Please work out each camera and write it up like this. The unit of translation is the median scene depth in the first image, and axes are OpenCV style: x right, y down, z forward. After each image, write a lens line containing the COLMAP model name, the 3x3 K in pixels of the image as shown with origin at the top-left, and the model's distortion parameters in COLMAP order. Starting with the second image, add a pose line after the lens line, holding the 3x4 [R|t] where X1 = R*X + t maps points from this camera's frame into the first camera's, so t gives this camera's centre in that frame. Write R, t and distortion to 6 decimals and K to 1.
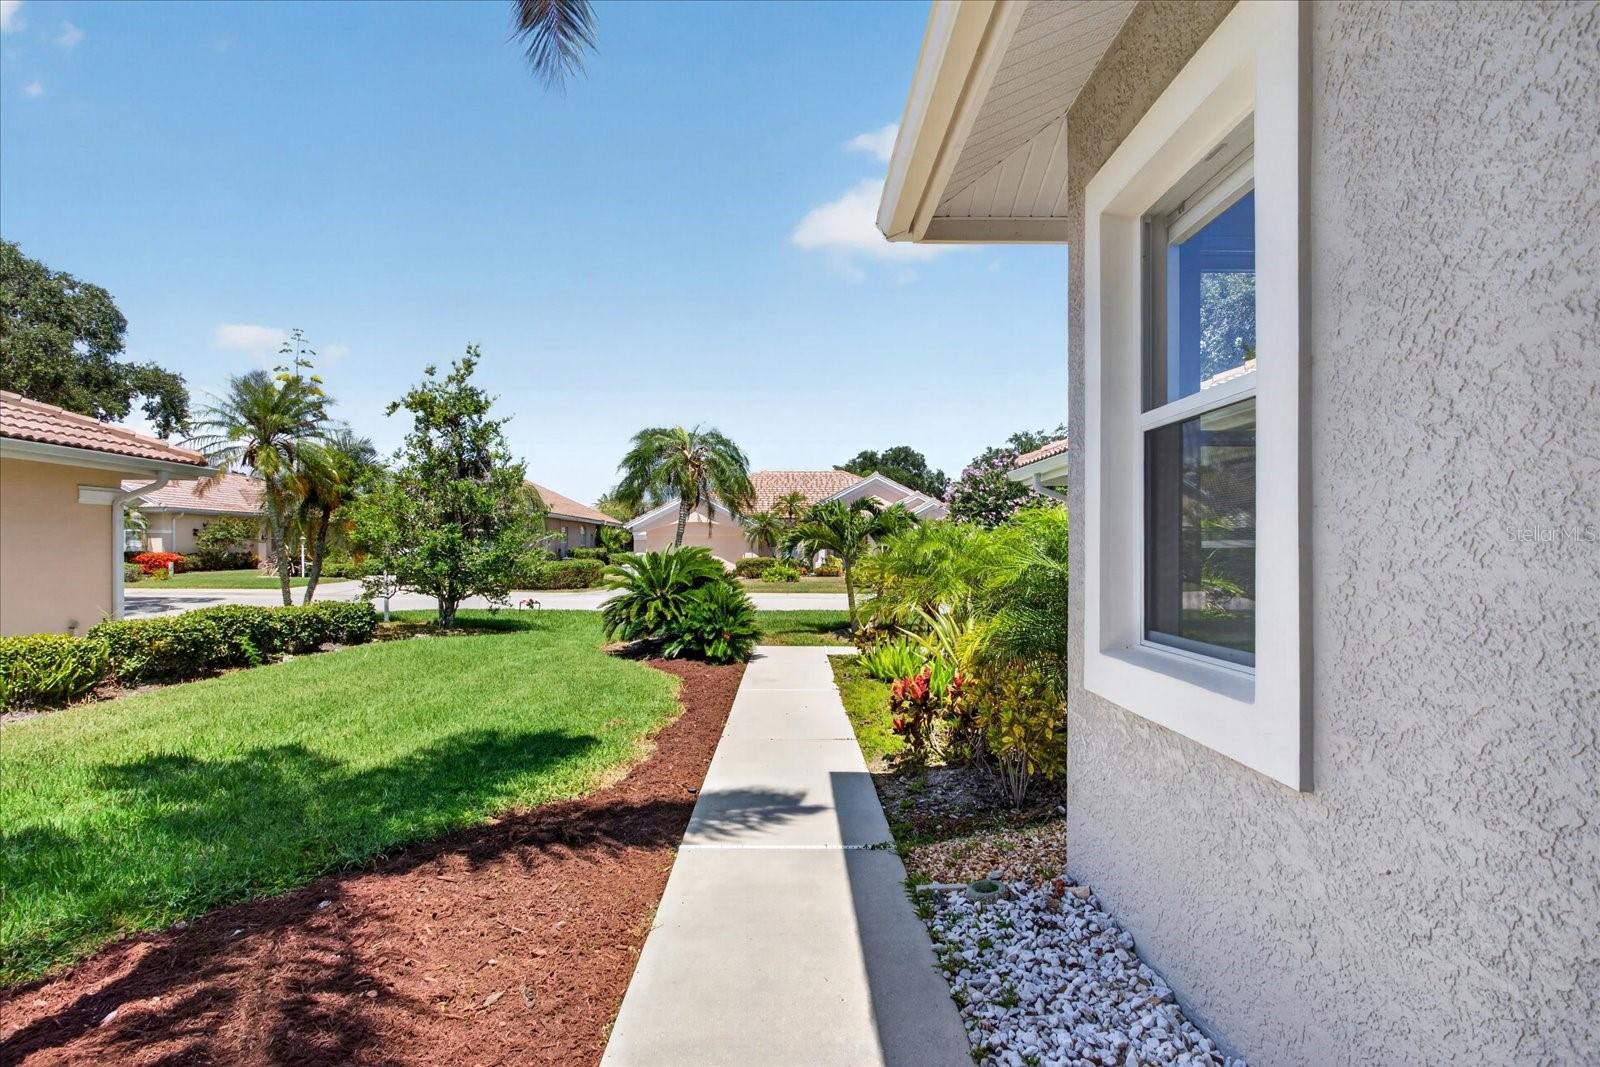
lens RADIAL K [[759.3, 0, 809.7], [0, 759.3, 551.0], [0, 0, 1]] dist [-0.021067, 0.005401]
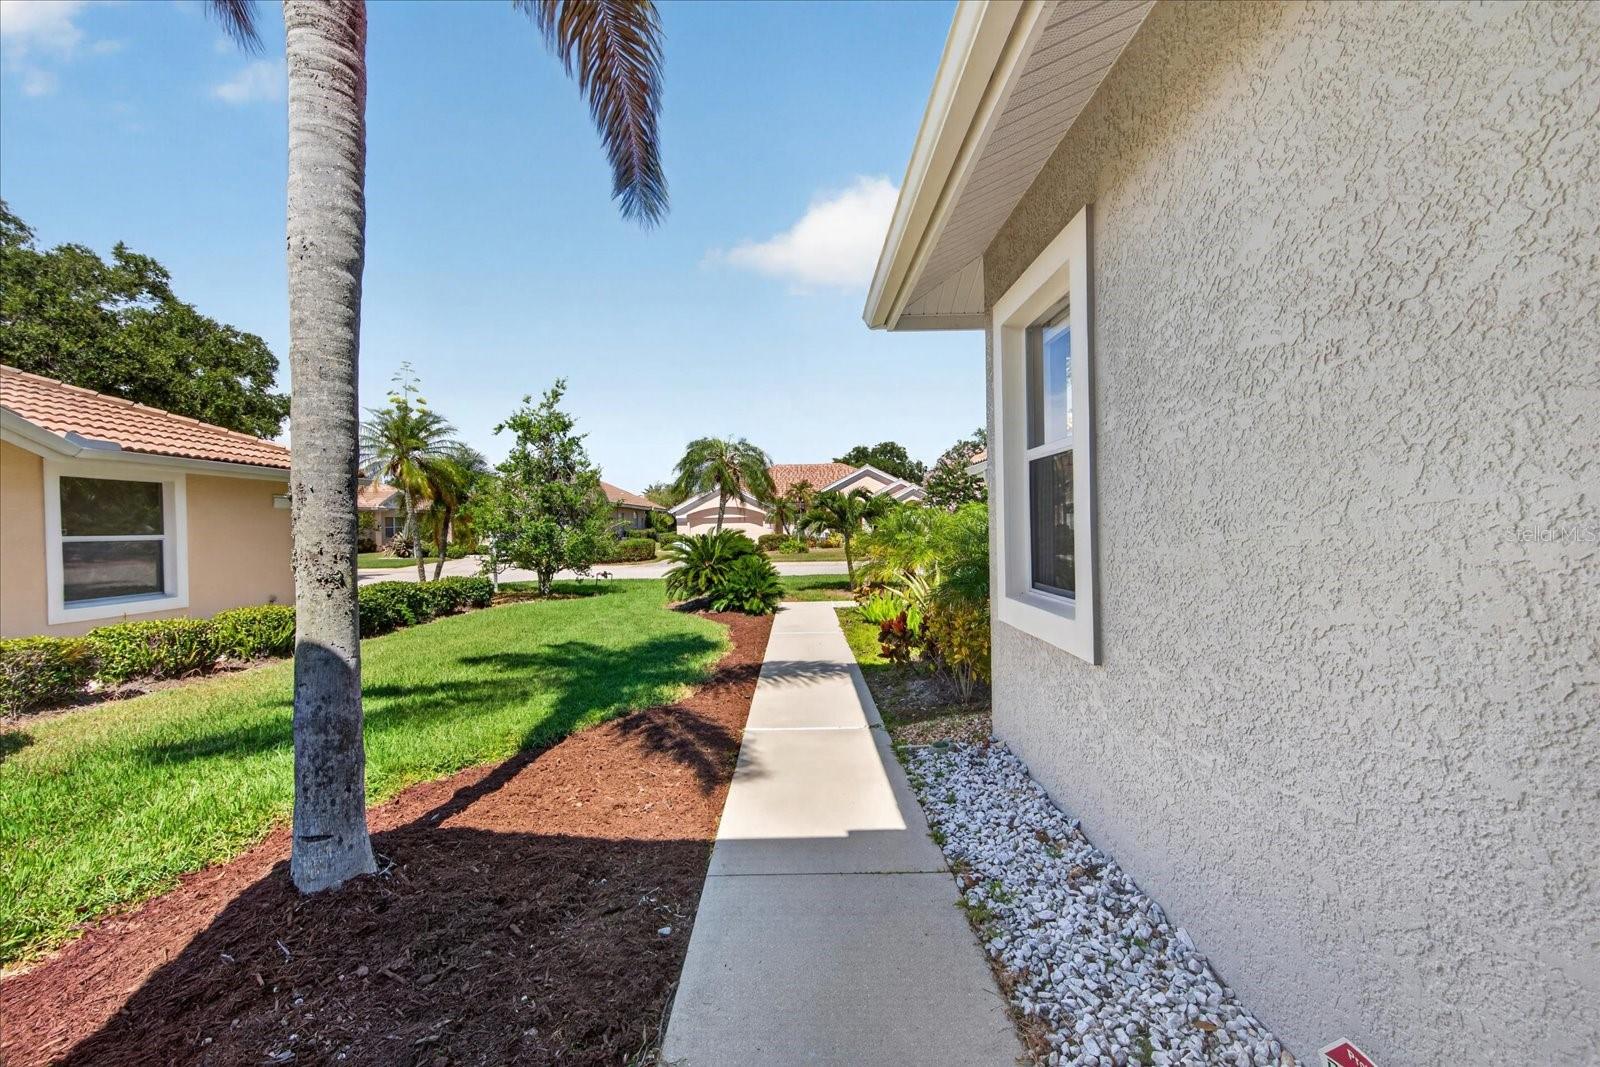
lens RADIAL K [[619.2, 0, 806.4], [0, 619.2, 531.4], [0, 0, 1]] dist [0.003673, -0.000001]
pose [[0.999597, -0.024586, -0.014192, -0.007826], [0.024708, 0.999659, 0.008477, -0.009090], [0.013979, -0.008824, 0.999863, -0.112461]]
